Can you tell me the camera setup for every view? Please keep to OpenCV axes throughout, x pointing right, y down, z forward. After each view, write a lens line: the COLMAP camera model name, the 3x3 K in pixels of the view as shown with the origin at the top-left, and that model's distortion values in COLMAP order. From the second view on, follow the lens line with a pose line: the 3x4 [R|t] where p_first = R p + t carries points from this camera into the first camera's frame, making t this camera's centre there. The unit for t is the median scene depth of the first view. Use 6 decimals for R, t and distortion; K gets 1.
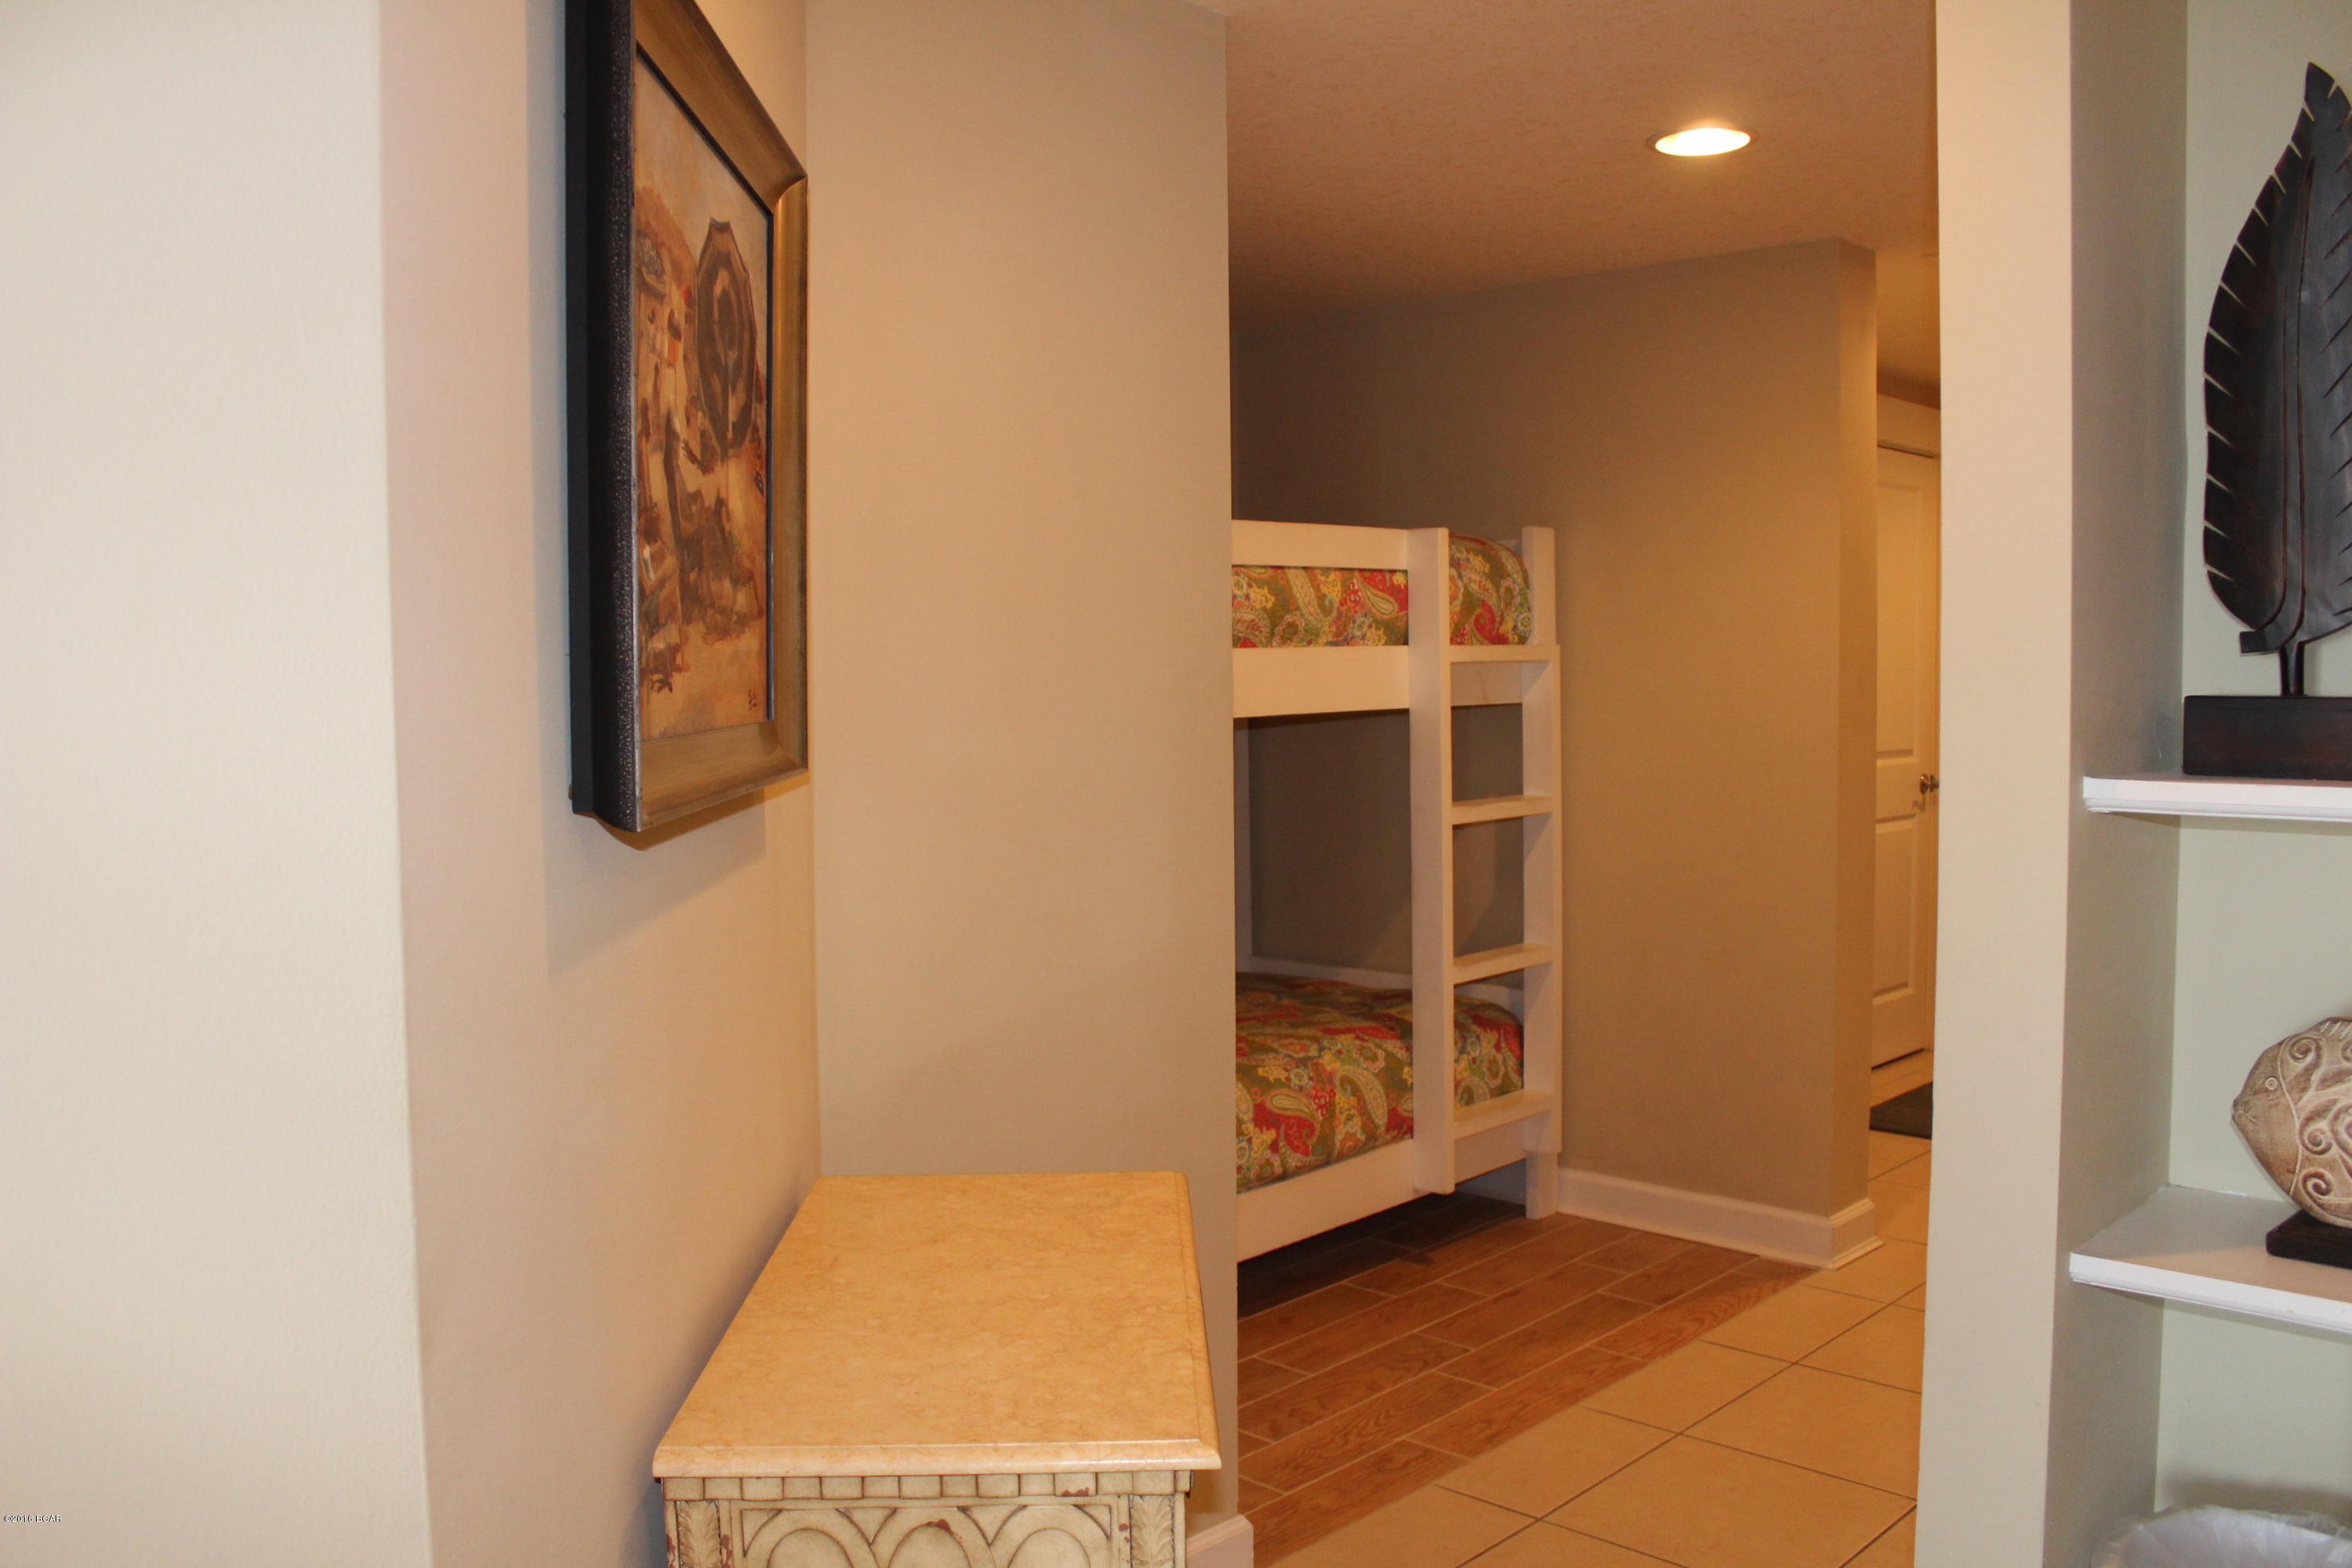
lens RADIAL K [[1972.3, 0, 1176.0], [0, 1972.3, 784.0], [0, 0, 1]] dist [-0.167502, 0.159786]
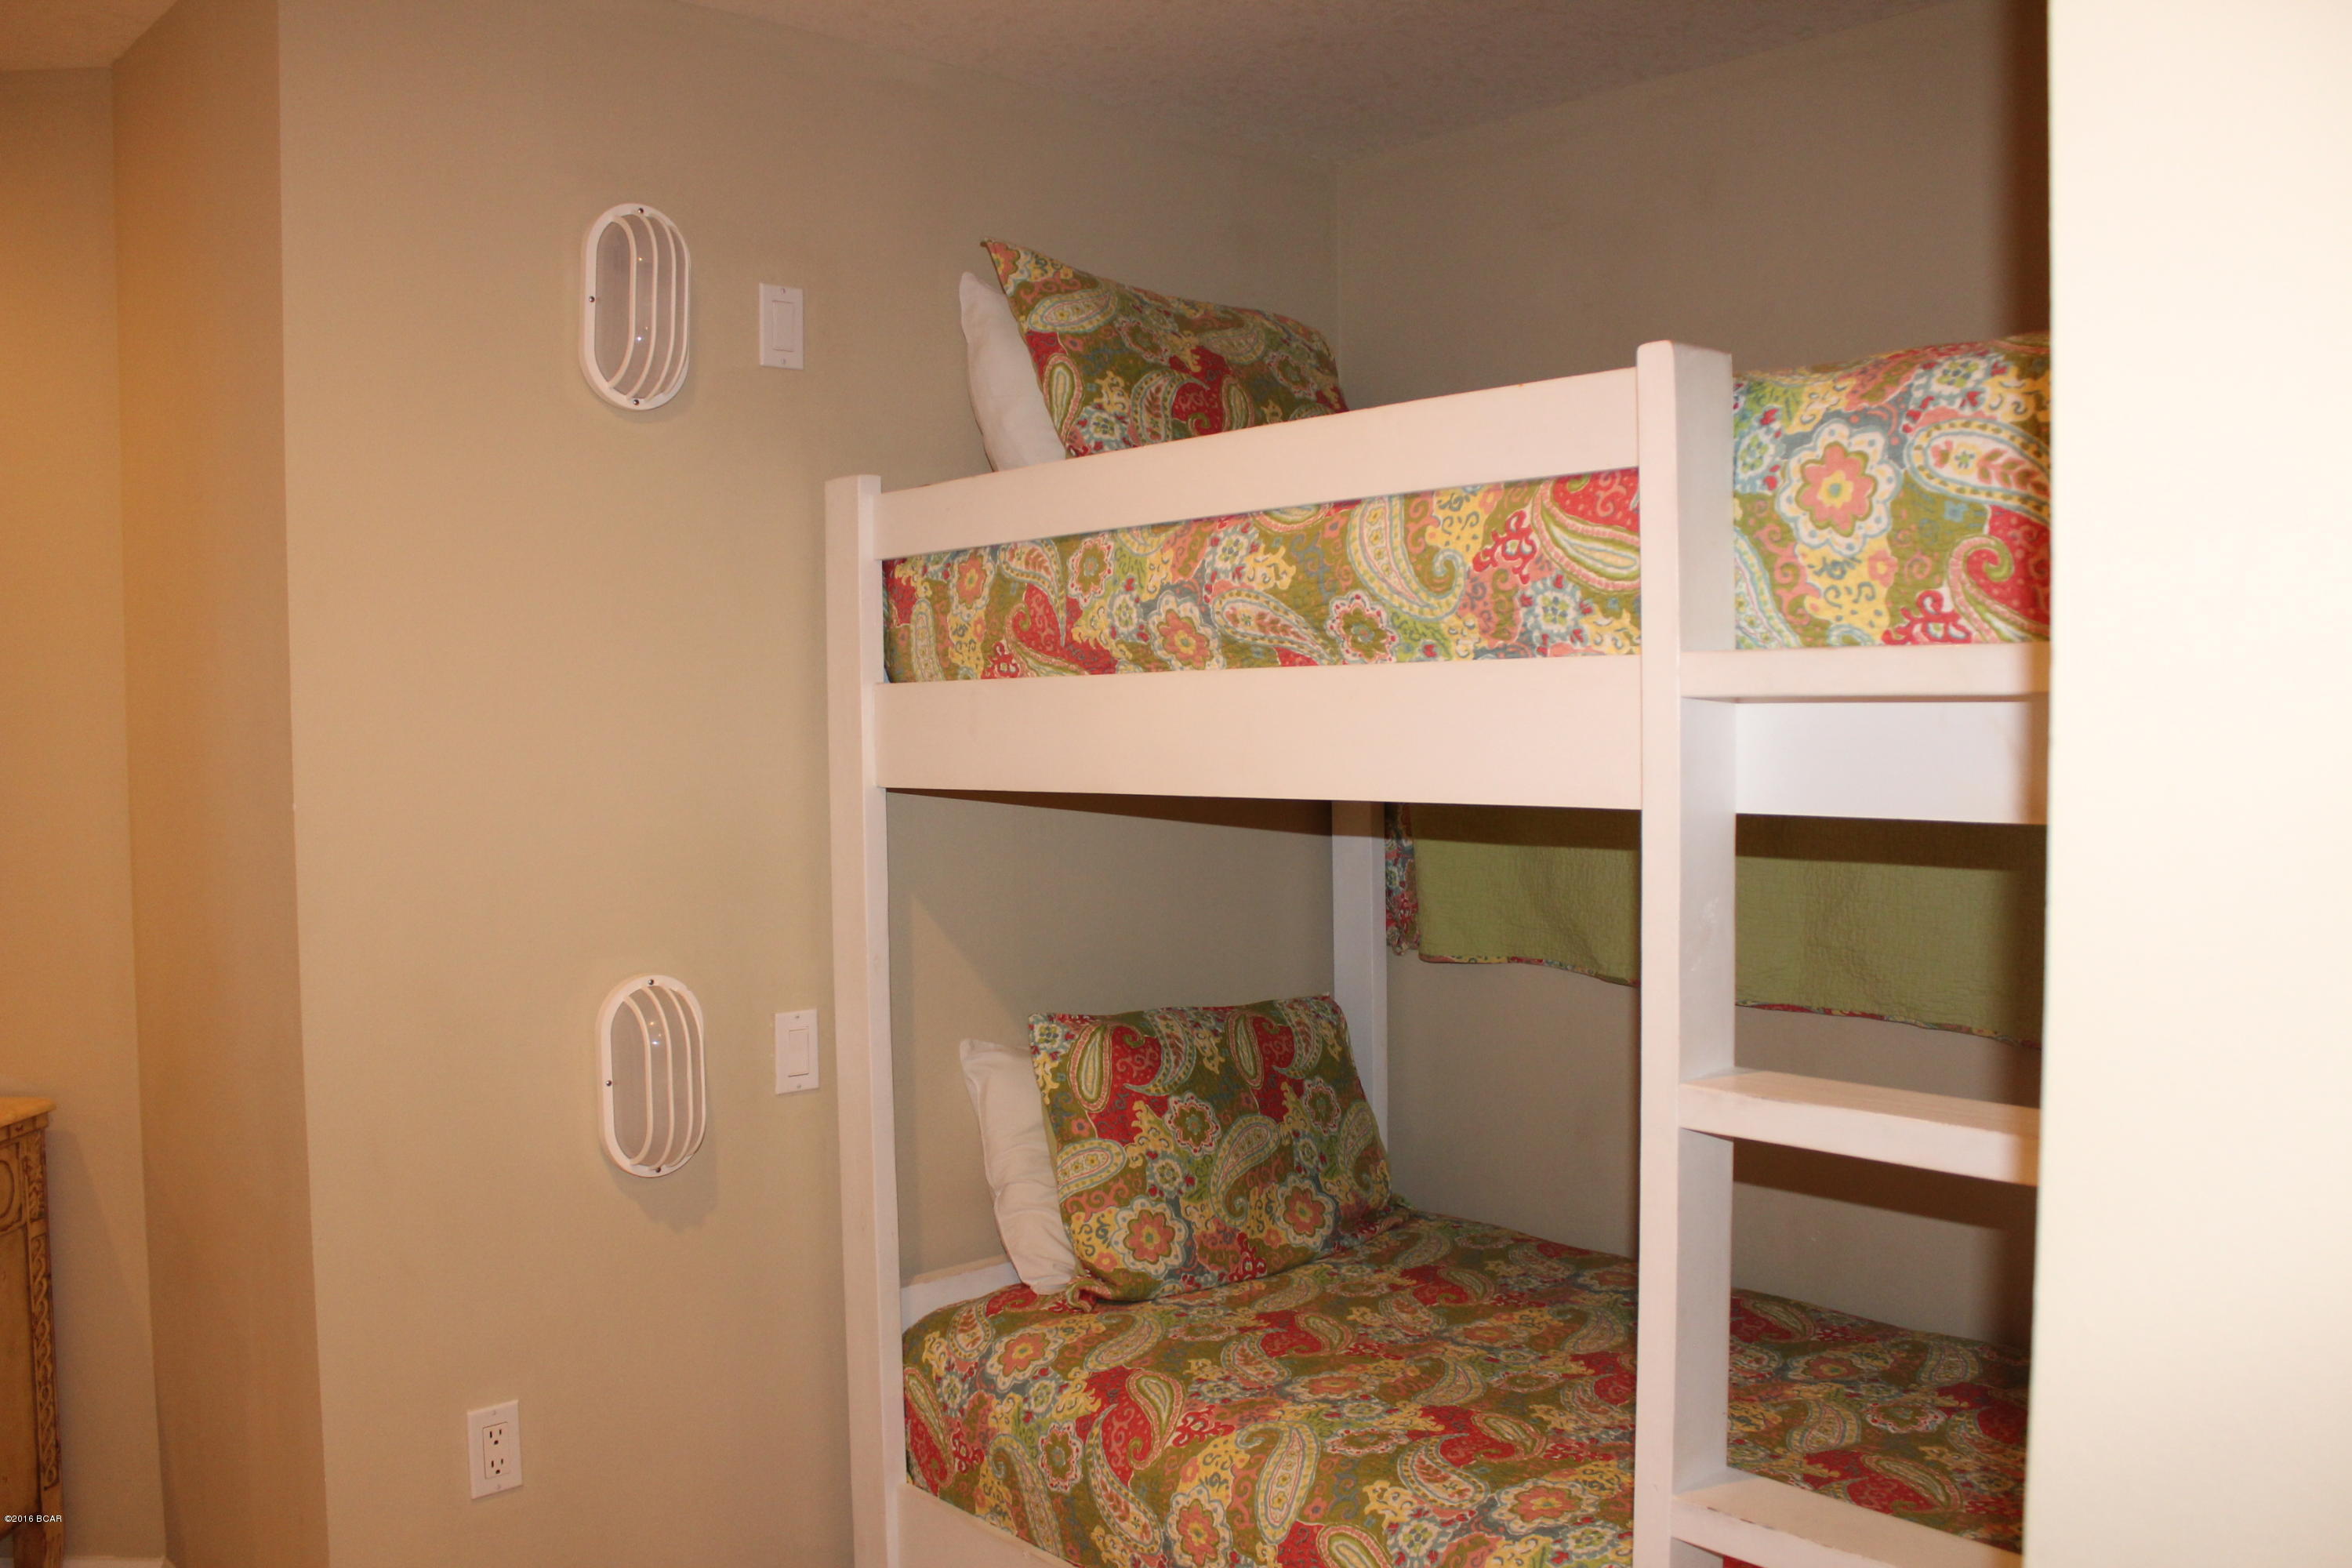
lens RADIAL K [[1972.3, 0, 1176.0], [0, 1972.3, 784.0], [0, 0, 1]] dist [-0.167502, 0.159786]
pose [[-0.087716, 0.052104, -0.994782, 0.565393], [-0.055535, 0.996822, 0.057107, -0.066510], [0.994596, 0.060254, -0.084544, 1.020836]]
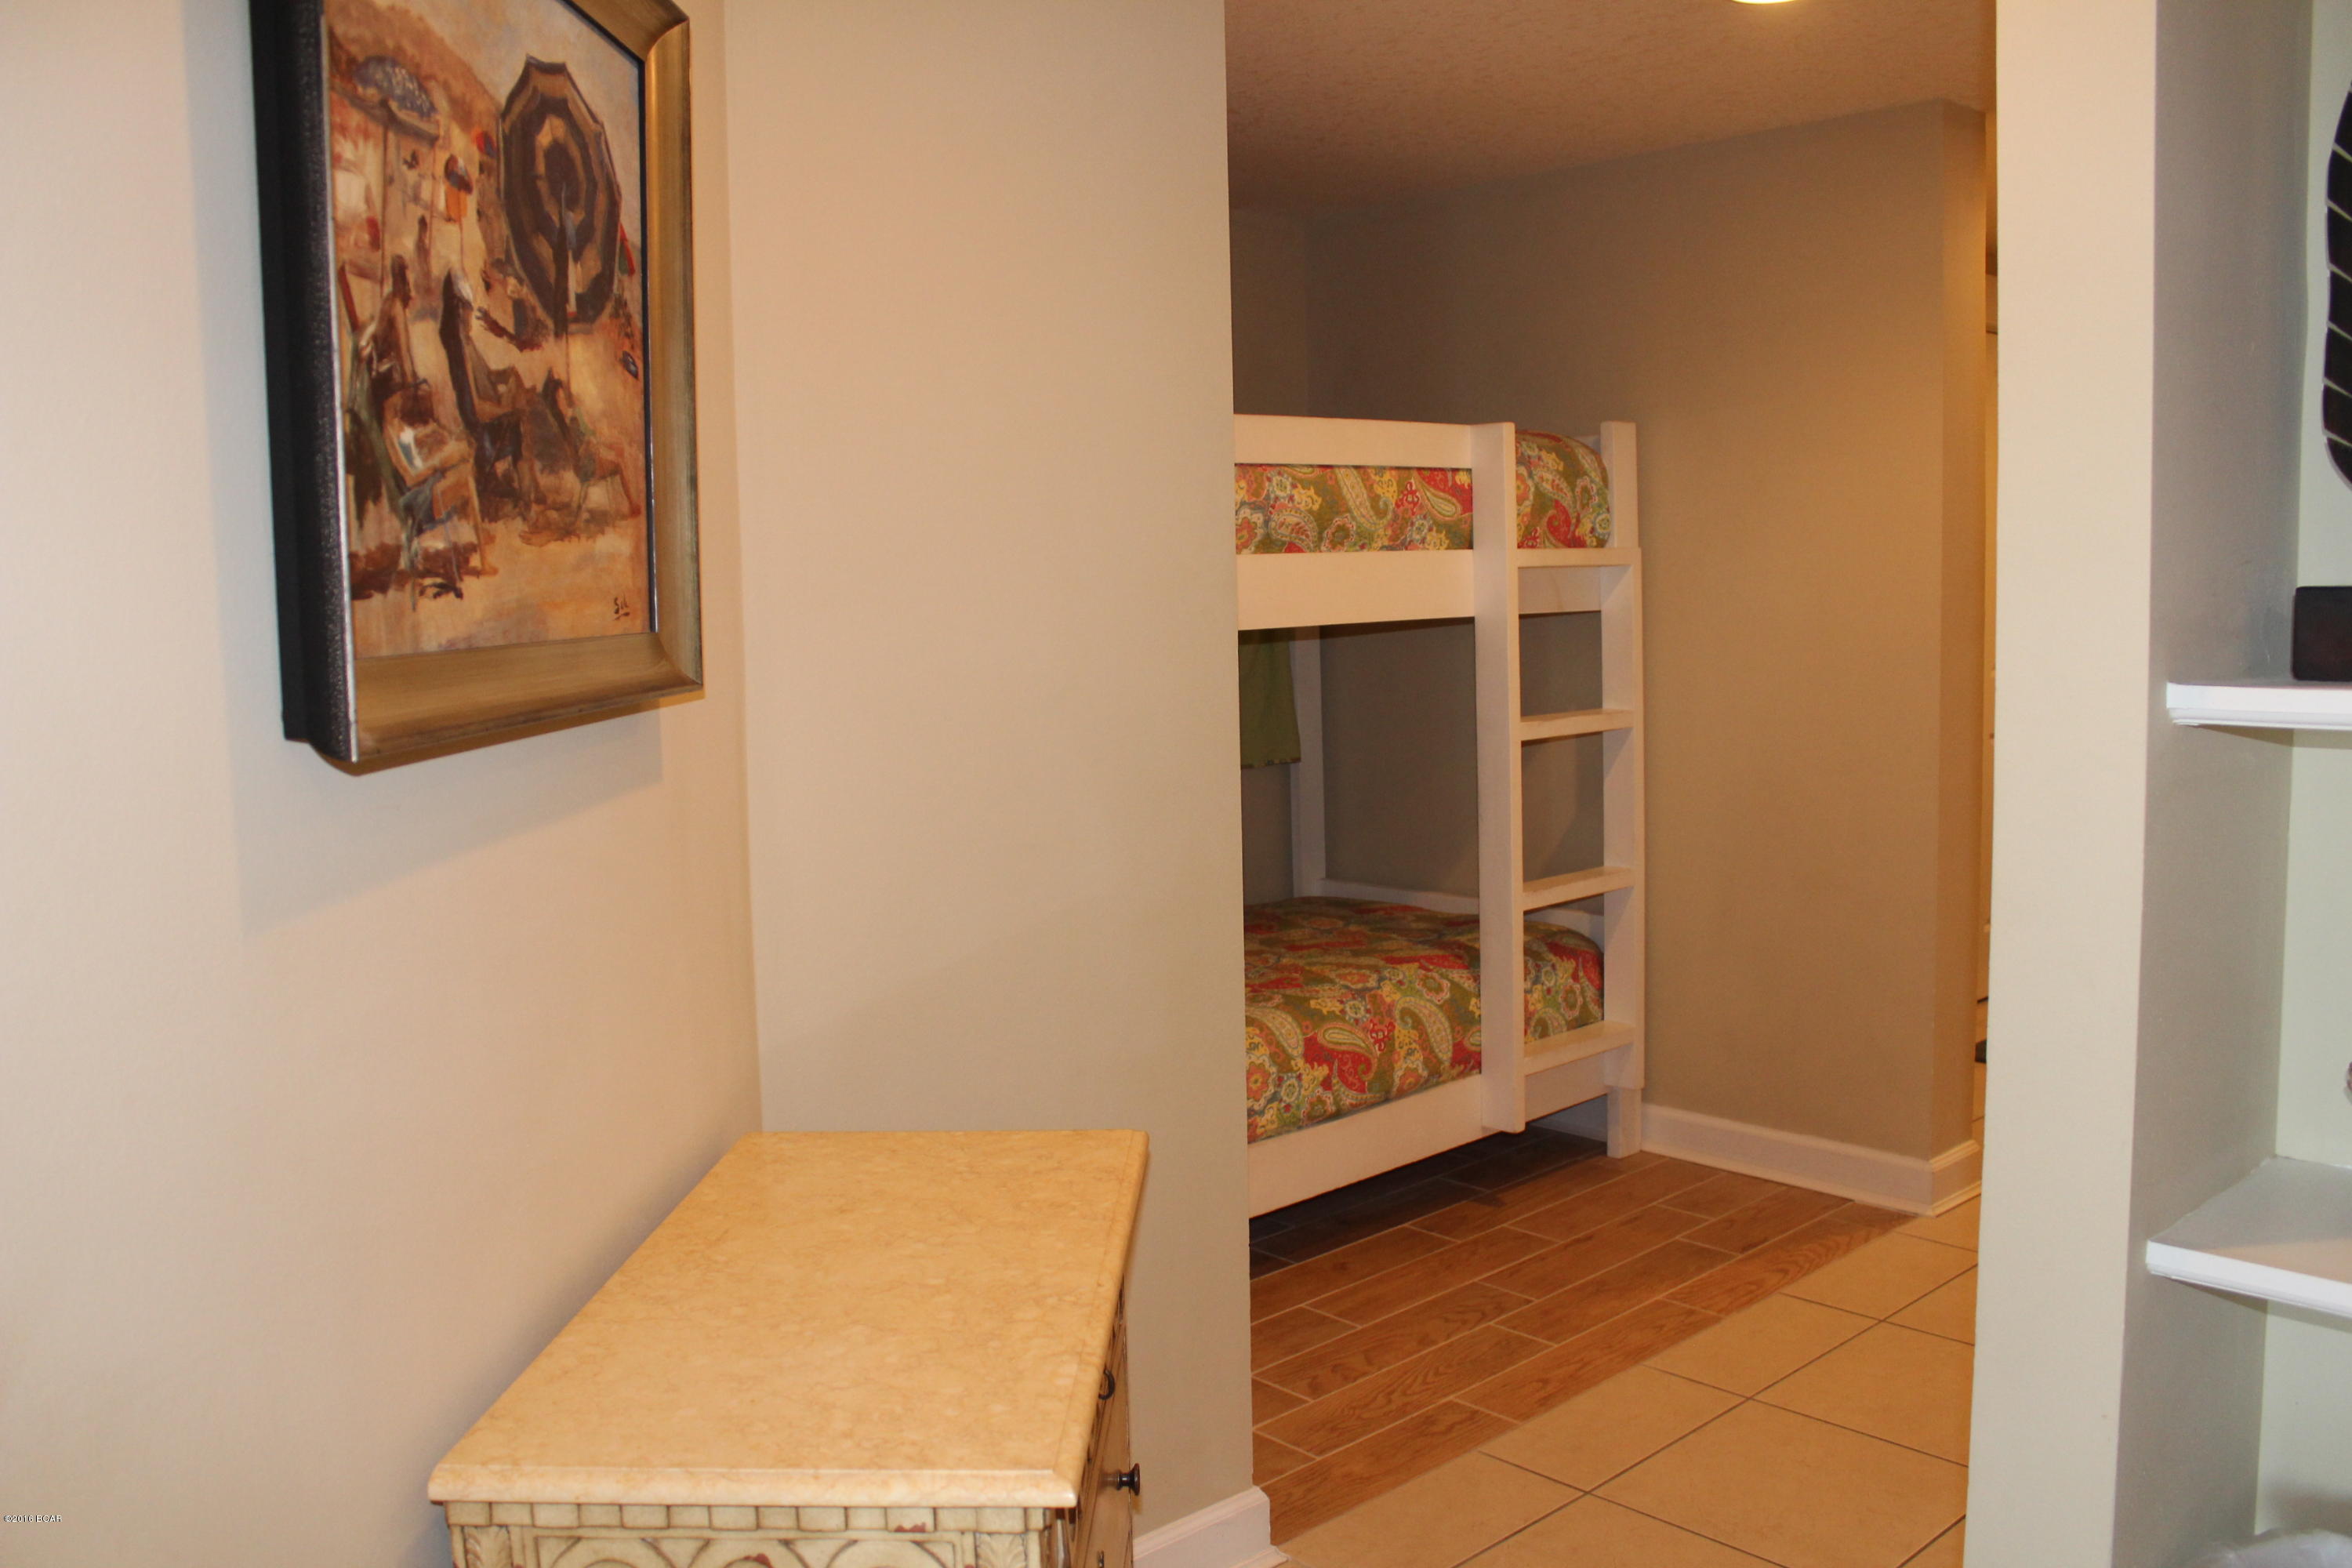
lens RADIAL K [[1972.3, 0, 1176.0], [0, 1972.3, 784.0], [0, 0, 1]] dist [-0.167502, 0.159786]
pose [[0.997571, -0.005793, -0.069417, 0.045218], [0.008716, 0.999085, 0.041872, 0.000836], [0.069111, -0.042375, 0.996709, 0.061273]]
